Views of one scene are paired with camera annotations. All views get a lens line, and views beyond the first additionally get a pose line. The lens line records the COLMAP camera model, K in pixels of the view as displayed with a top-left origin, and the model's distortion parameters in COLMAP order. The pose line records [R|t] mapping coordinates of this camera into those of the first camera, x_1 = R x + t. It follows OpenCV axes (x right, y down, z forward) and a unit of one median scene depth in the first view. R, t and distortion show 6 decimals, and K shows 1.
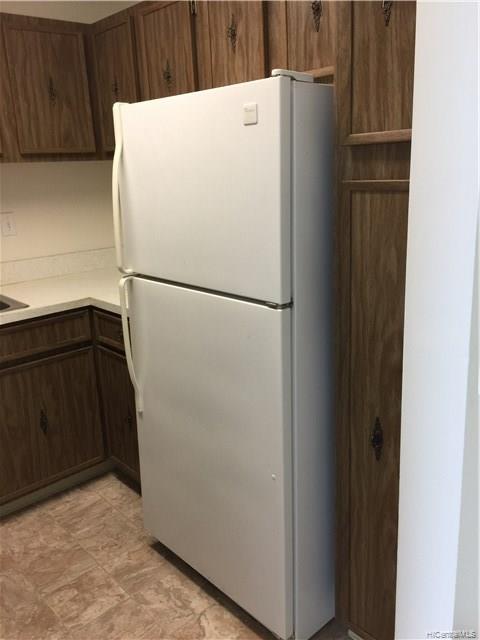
lens RADIAL K [[545.2, 0, 255.9], [0, 545.2, 318.5], [0, 0, 1]] dist [-0.005325, -0.084646]
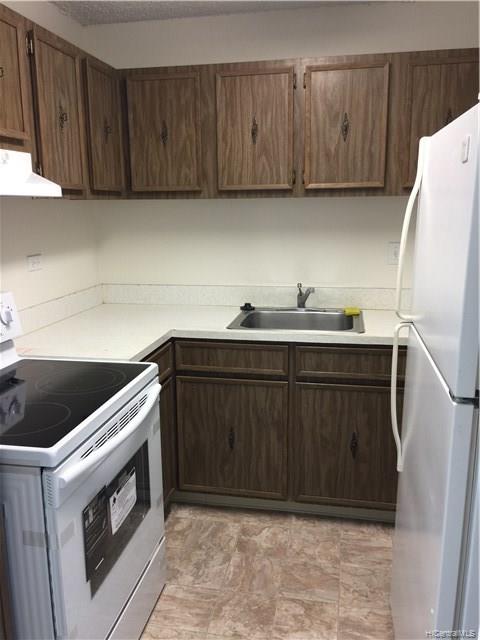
lens RADIAL K [[545.2, 0, 255.9], [0, 545.2, 318.5], [0, 0, 1]] dist [-0.005325, -0.084646]
pose [[0.560729, 0.198917, -0.803751, 0.309074], [-0.241297, 0.967837, 0.071187, -0.076289], [0.792060, 0.154027, 0.590692, 0.226121]]
